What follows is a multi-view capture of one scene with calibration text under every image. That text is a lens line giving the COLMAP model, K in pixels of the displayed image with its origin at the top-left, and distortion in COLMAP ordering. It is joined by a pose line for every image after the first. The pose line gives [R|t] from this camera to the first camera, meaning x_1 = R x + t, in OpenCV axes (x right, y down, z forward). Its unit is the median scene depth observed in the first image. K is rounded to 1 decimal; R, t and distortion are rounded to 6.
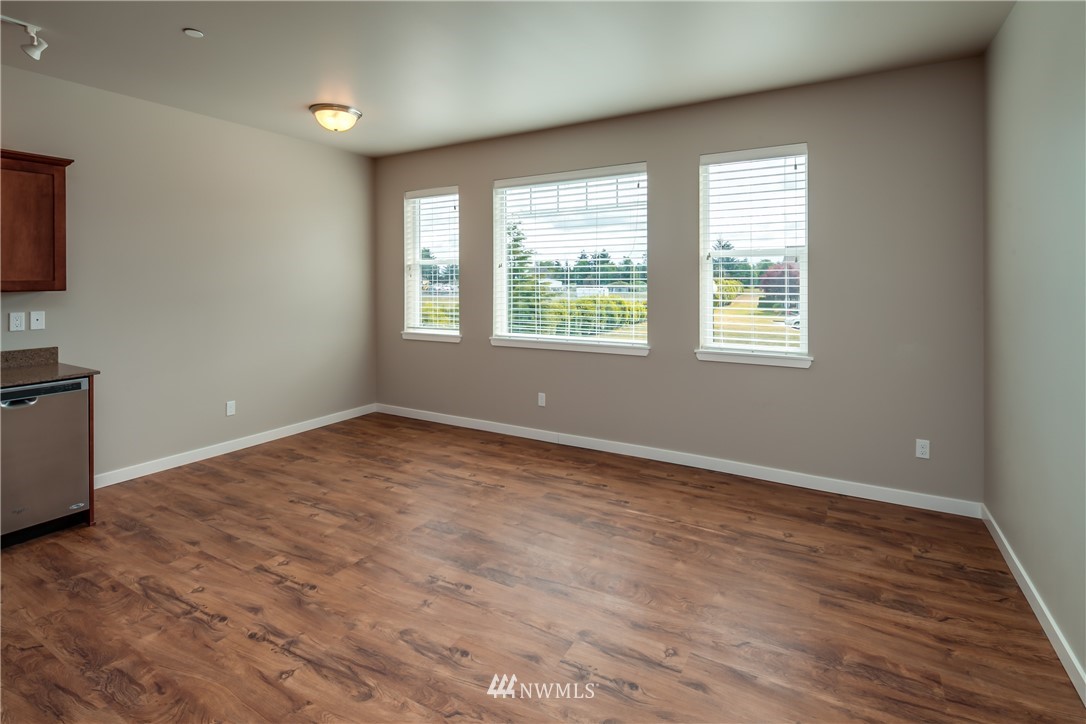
lens RADIAL K [[528.4, 0, 539.8], [0, 528.4, 300.4], [0, 0, 1]] dist [0.008040, -0.005699]
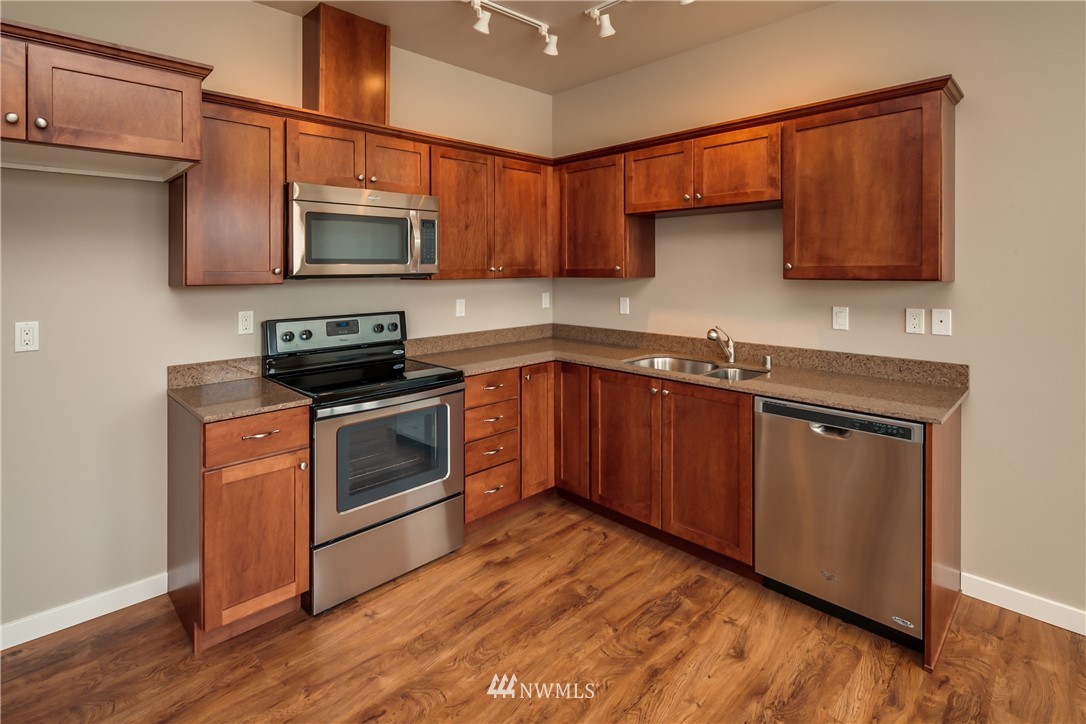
lens RADIAL K [[528.4, 0, 543.8], [0, 528.4, 268.2], [0, 0, 1]] dist [0.008040, -0.005699]
pose [[-0.252741, 0.004697, -0.967522, -0.174680], [-0.035015, 0.999289, 0.013998, -0.031620], [0.966900, 0.037416, -0.252397, 0.828520]]
